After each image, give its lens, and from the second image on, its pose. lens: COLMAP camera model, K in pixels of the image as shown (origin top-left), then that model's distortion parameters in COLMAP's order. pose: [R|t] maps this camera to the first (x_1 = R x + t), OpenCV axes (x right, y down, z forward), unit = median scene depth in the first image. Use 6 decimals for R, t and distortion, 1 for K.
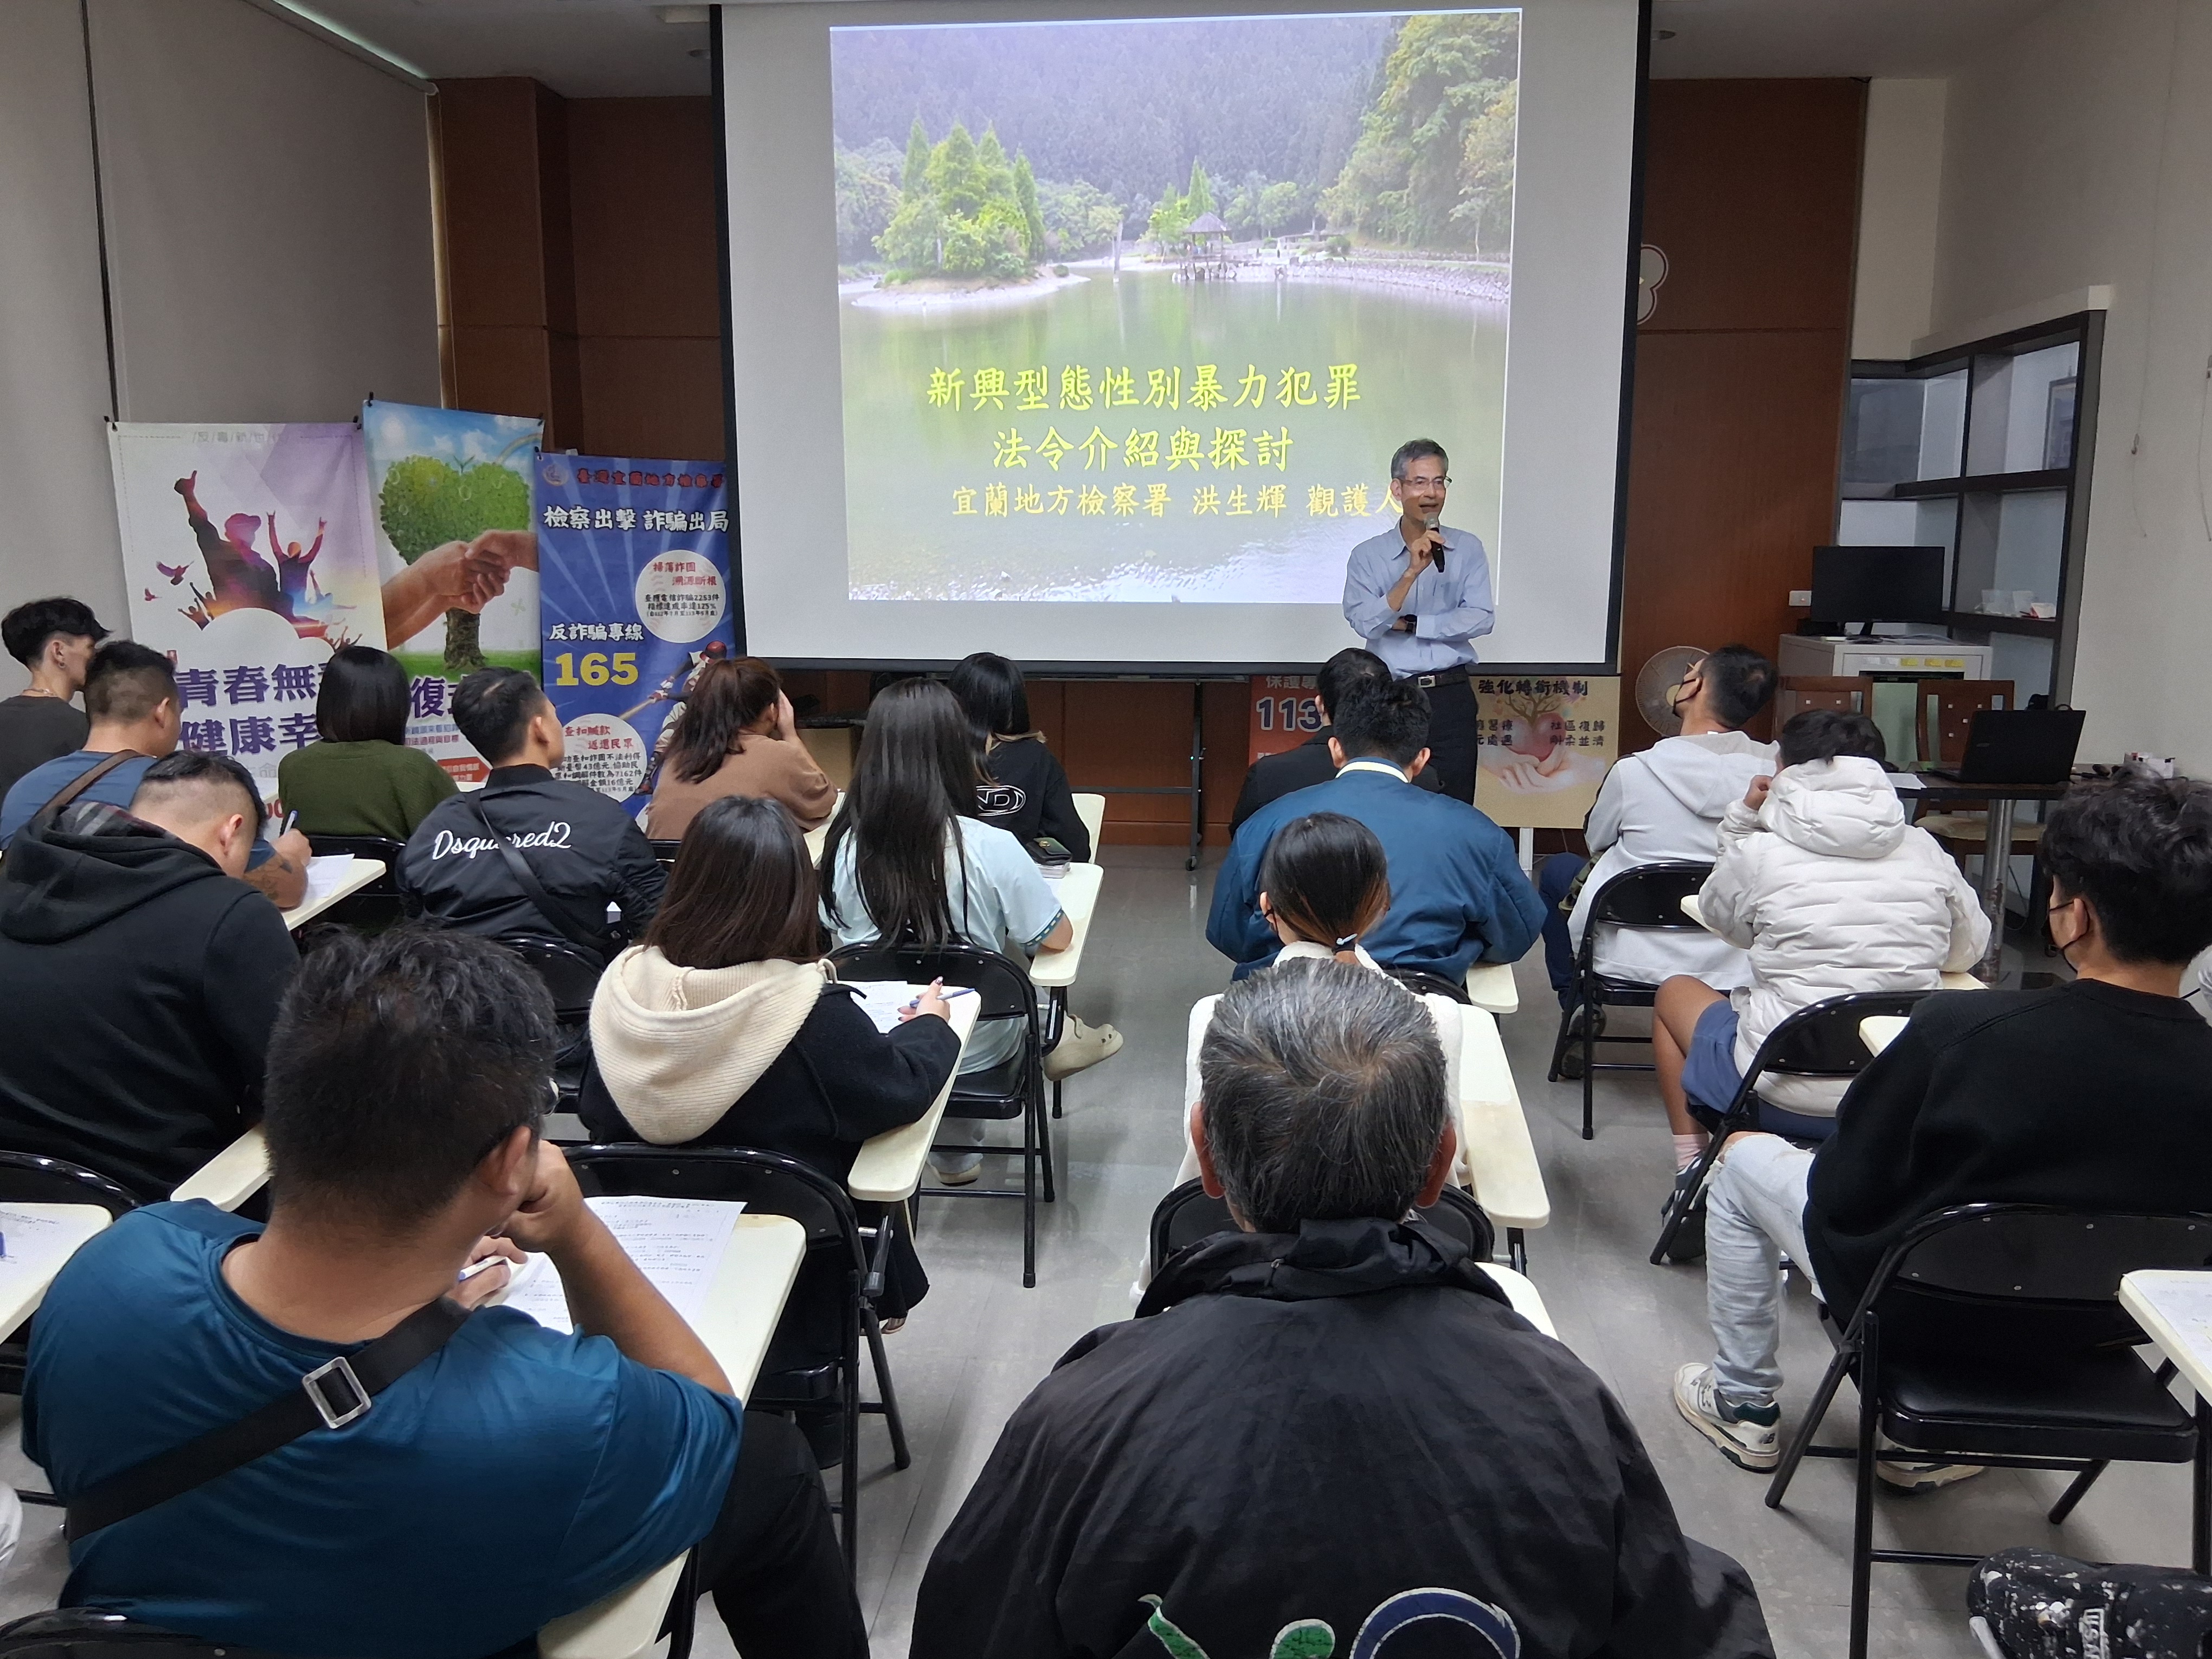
lens RADIAL K [[1769.6, 0, 1110.8], [0, 1769.6, 831.0], [0, 0, 1]] dist [0.029876, -0.011088]
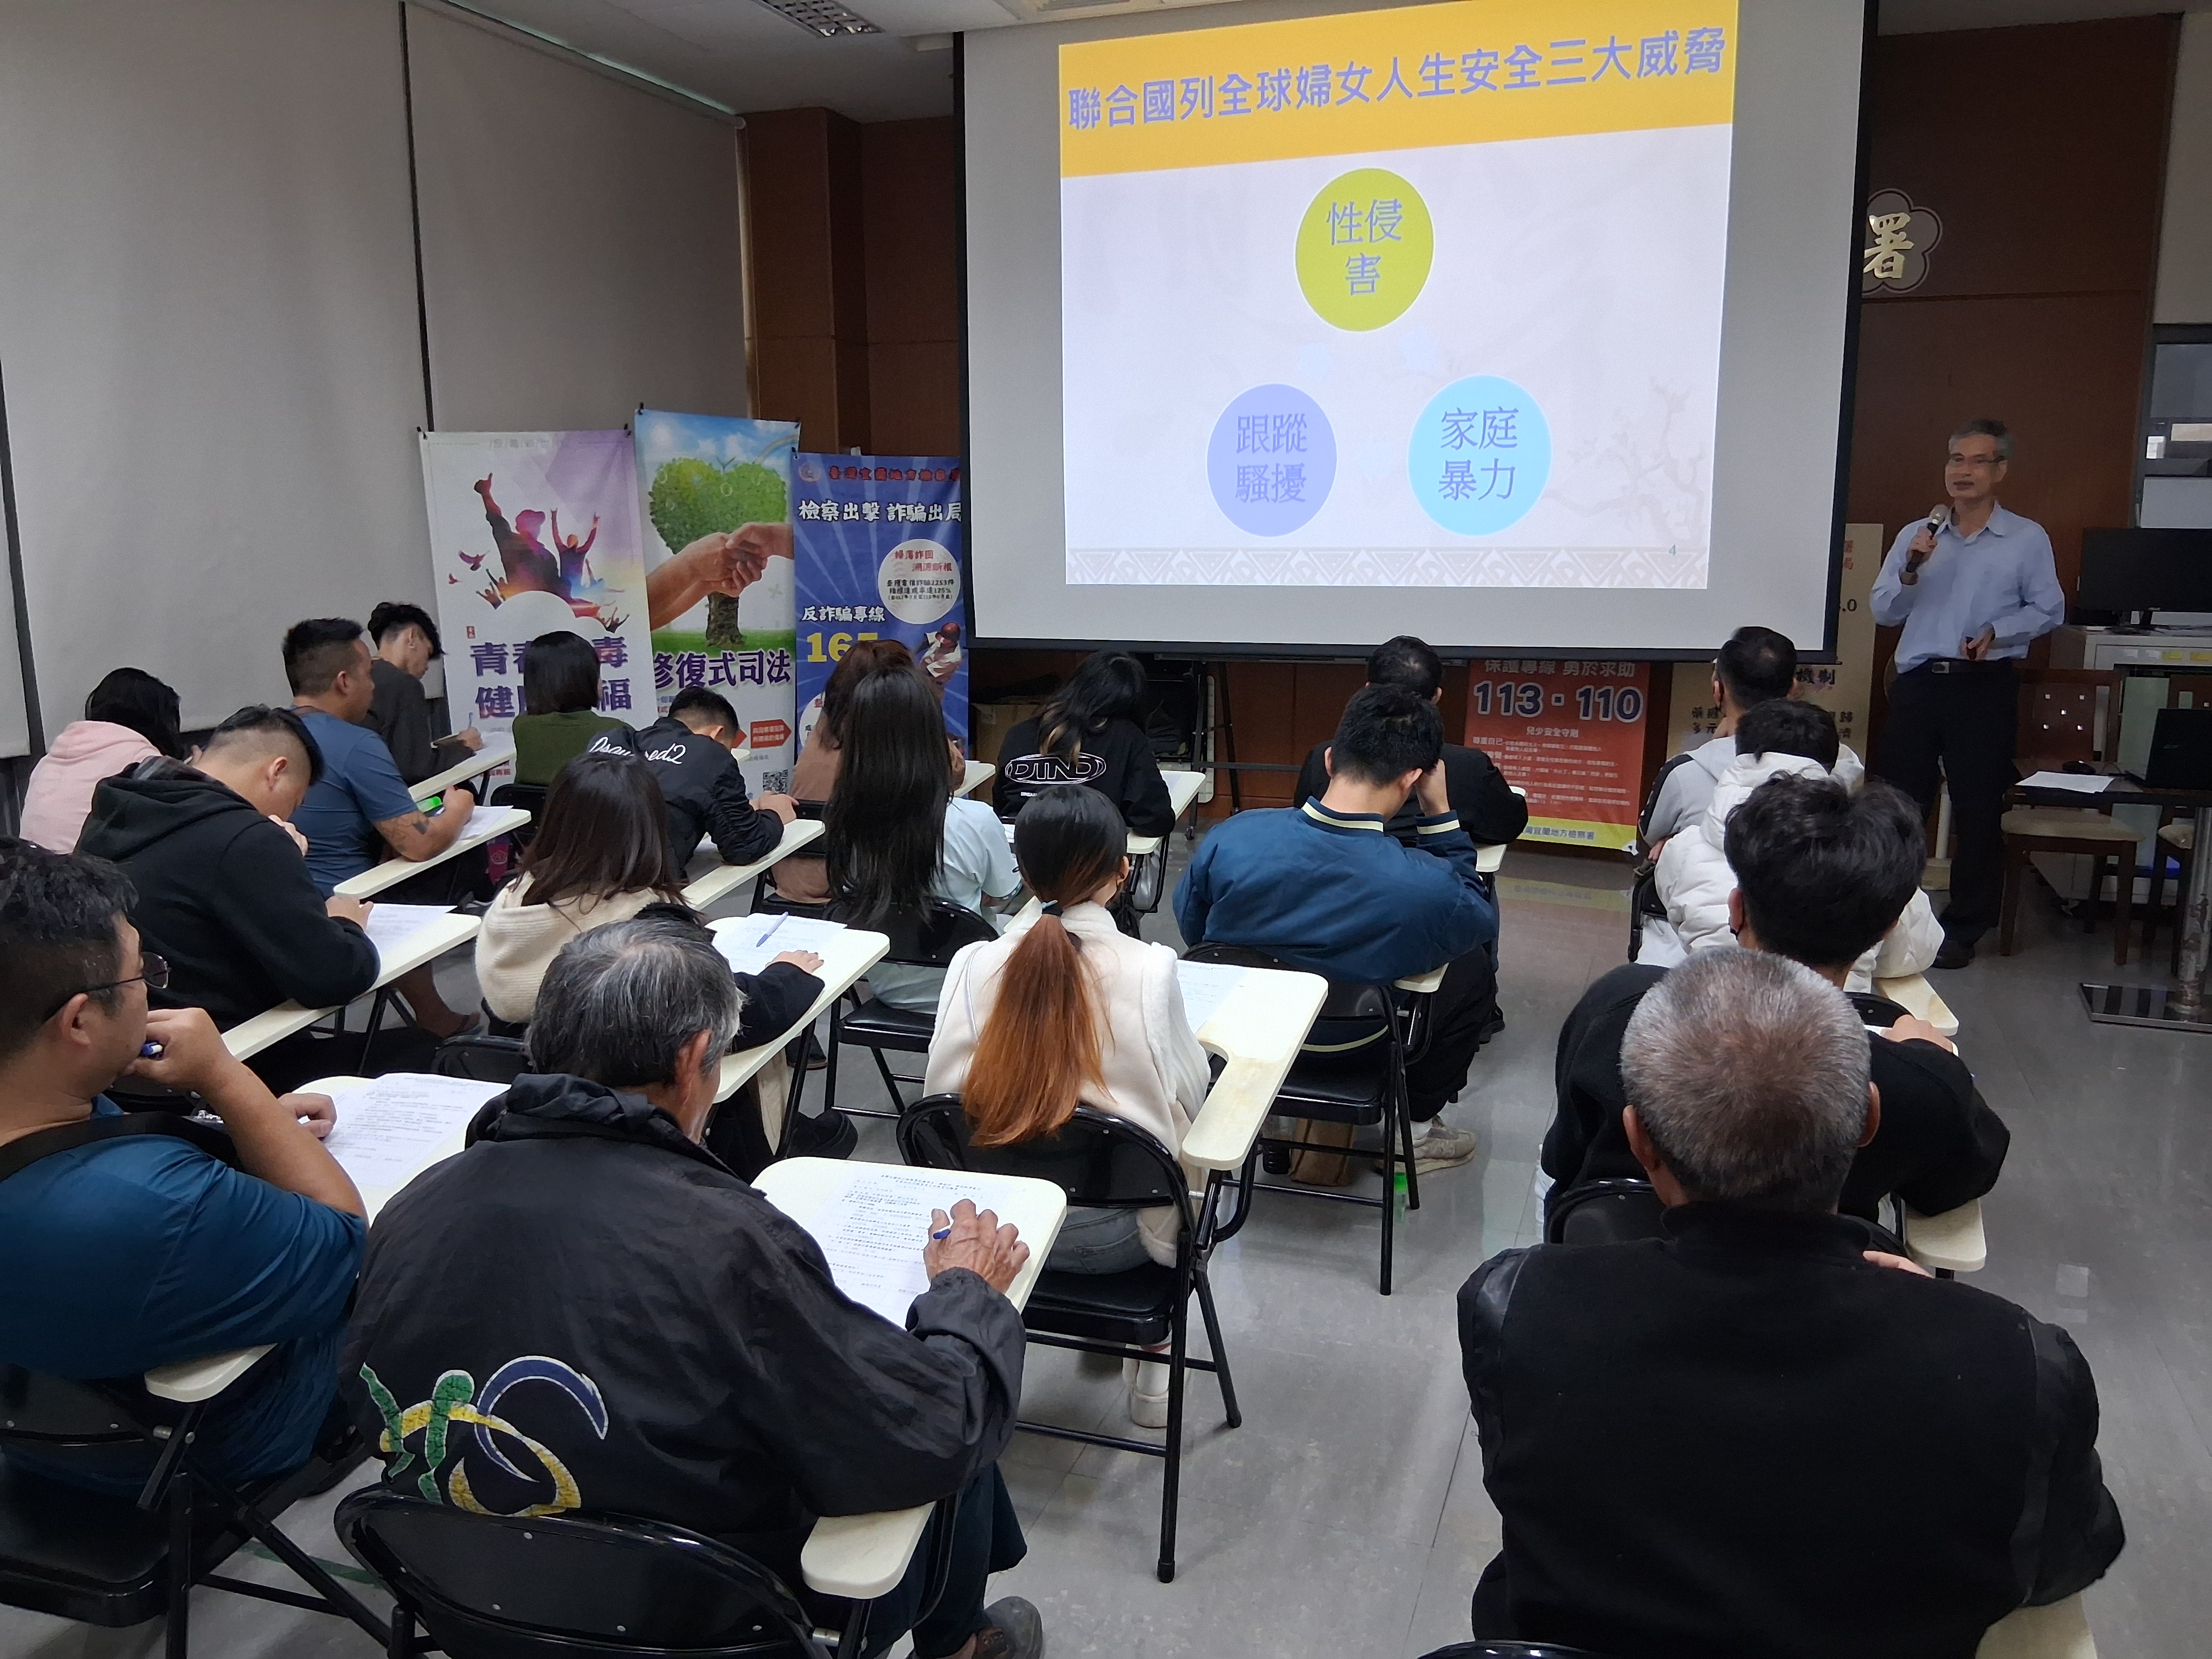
lens RADIAL K [[1743.1, 0, 1076.7], [0, 1743.1, 836.7], [0, 0, 1]] dist [0.098528, -0.220181]
pose [[0.964897, 0.038362, -0.259811, 0.141601], [-0.034838, 0.999228, 0.018156, 0.002248], [0.260307, -0.008468, 0.965489, -0.019981]]
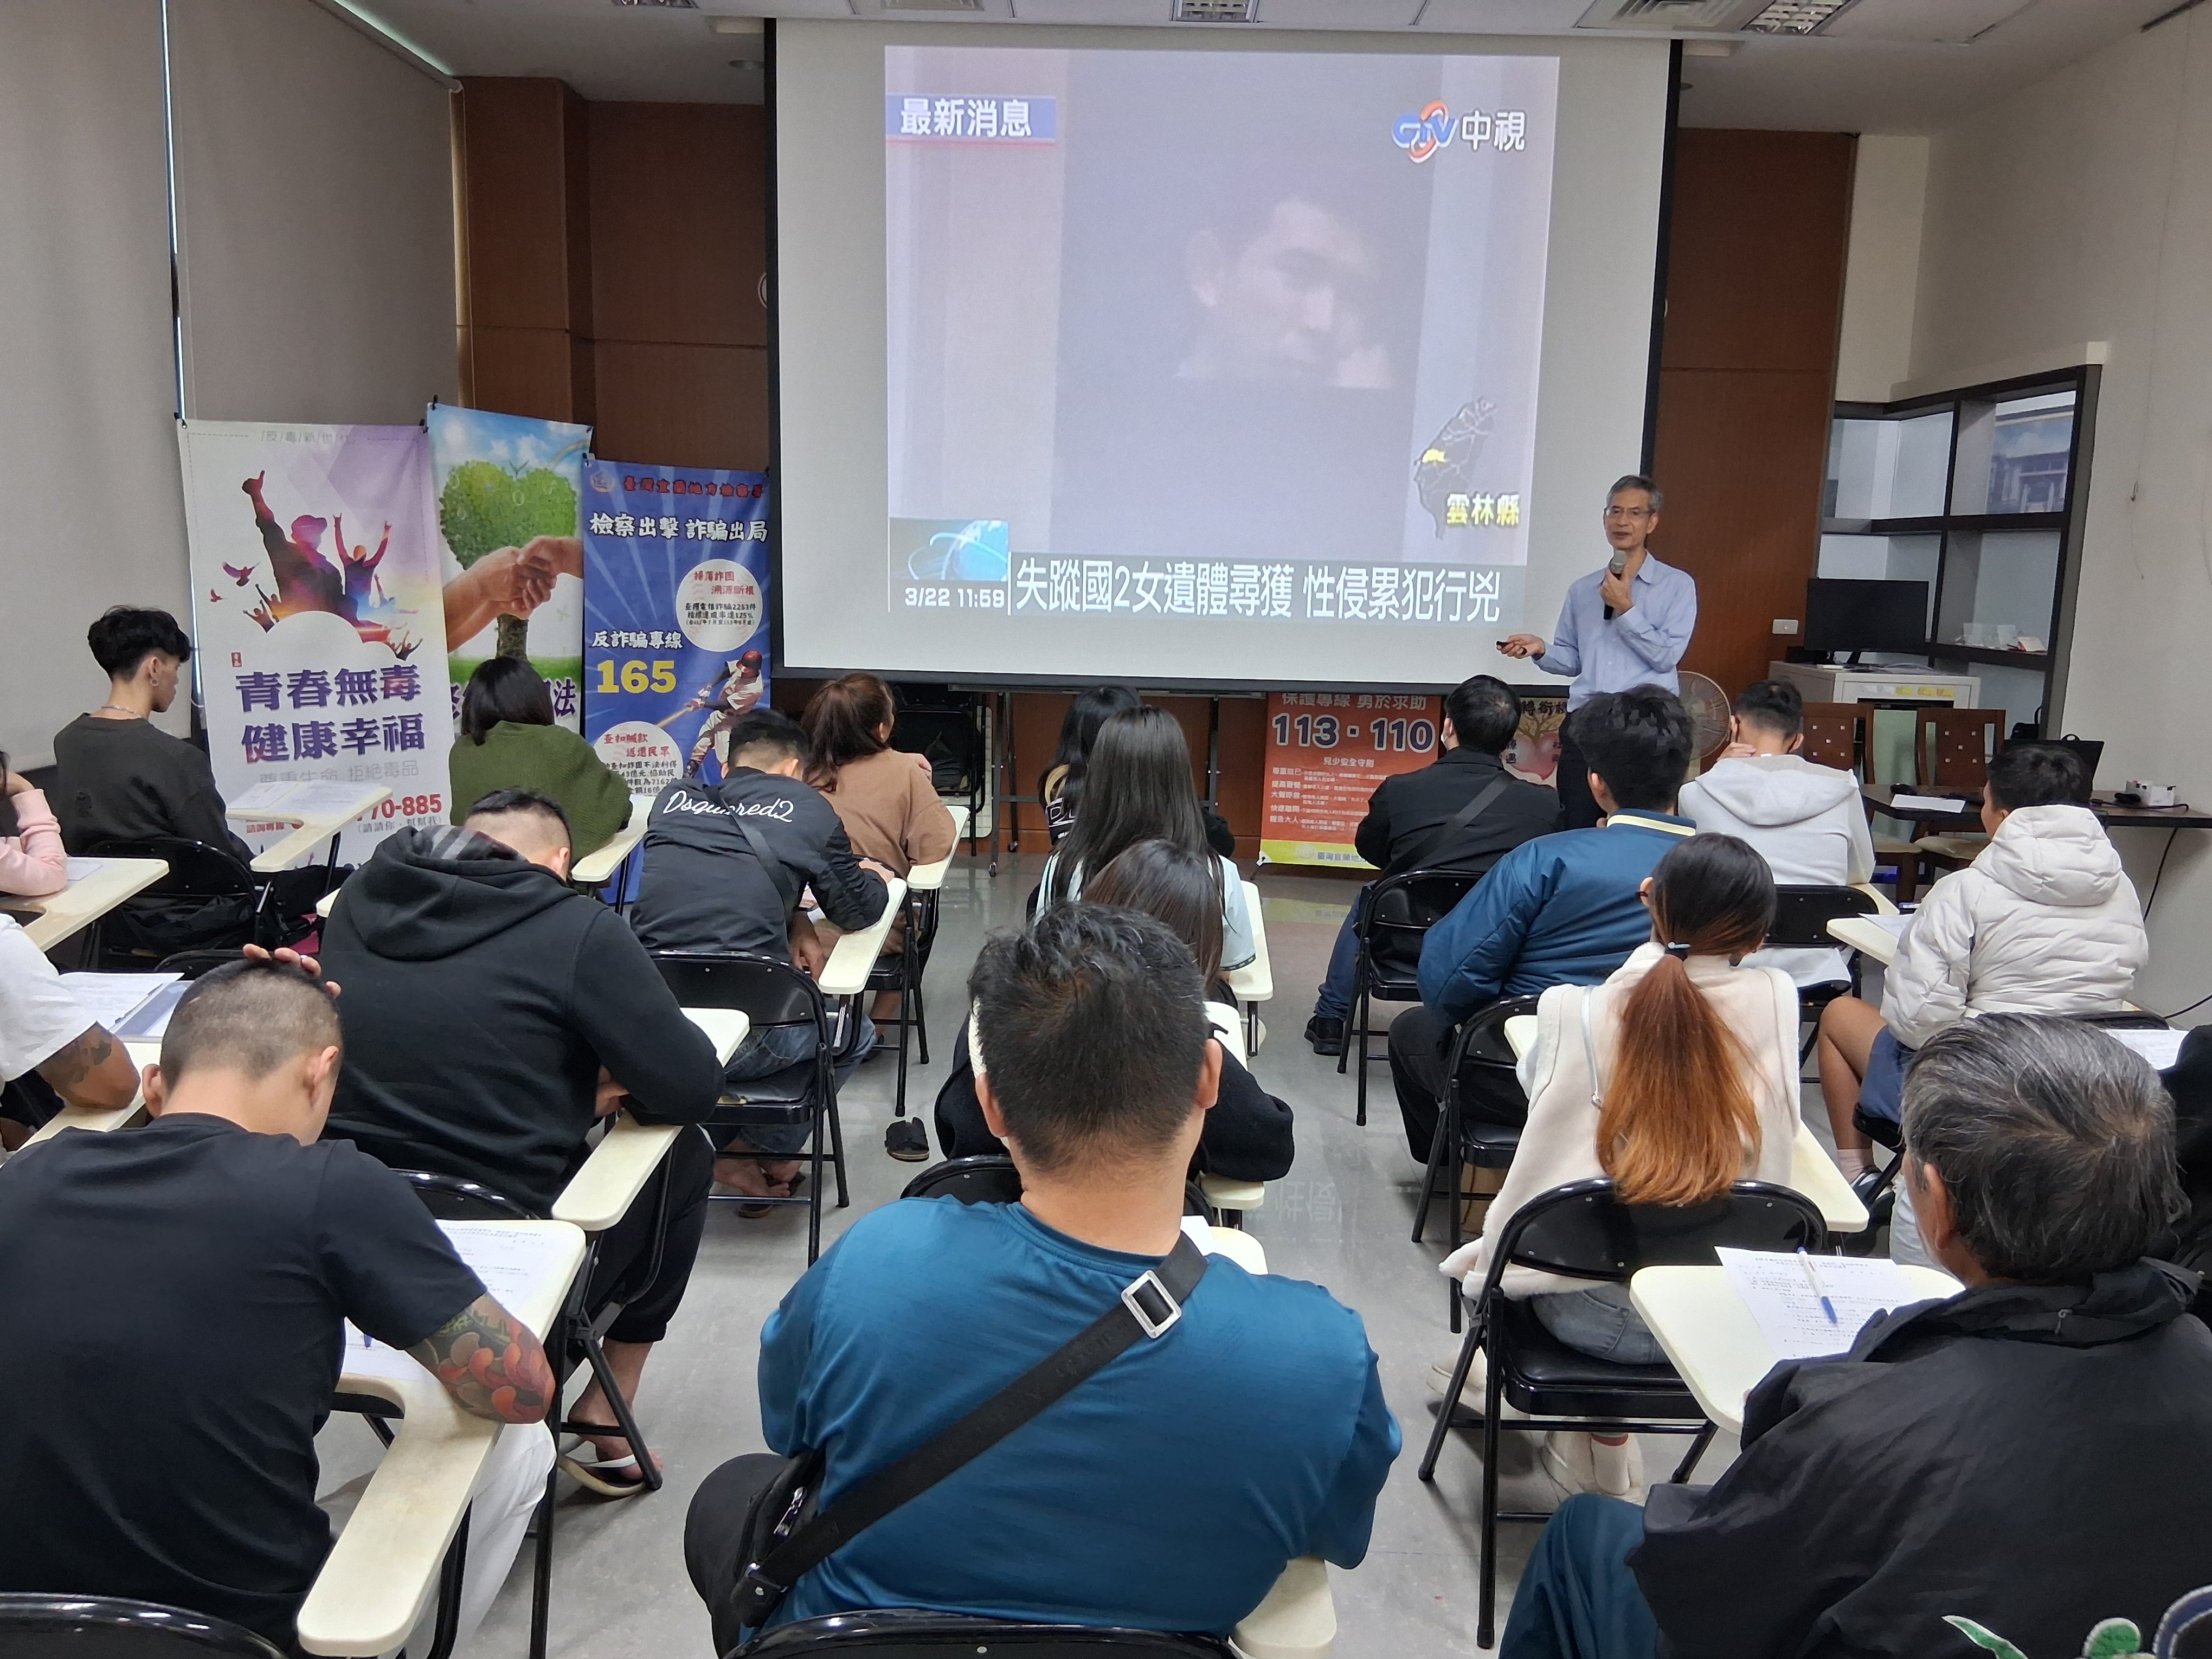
lens RADIAL K [[1757.7, 0, 1096.1], [0, 1757.7, 820.0], [0, 0, 1]] dist [0.050445, -0.001674]
pose [[0.997172, 0.010837, 0.074368, -0.105930], [-0.010258, 0.999914, -0.008161, -0.005105], [-0.074450, 0.007375, 0.997197, -0.009557]]
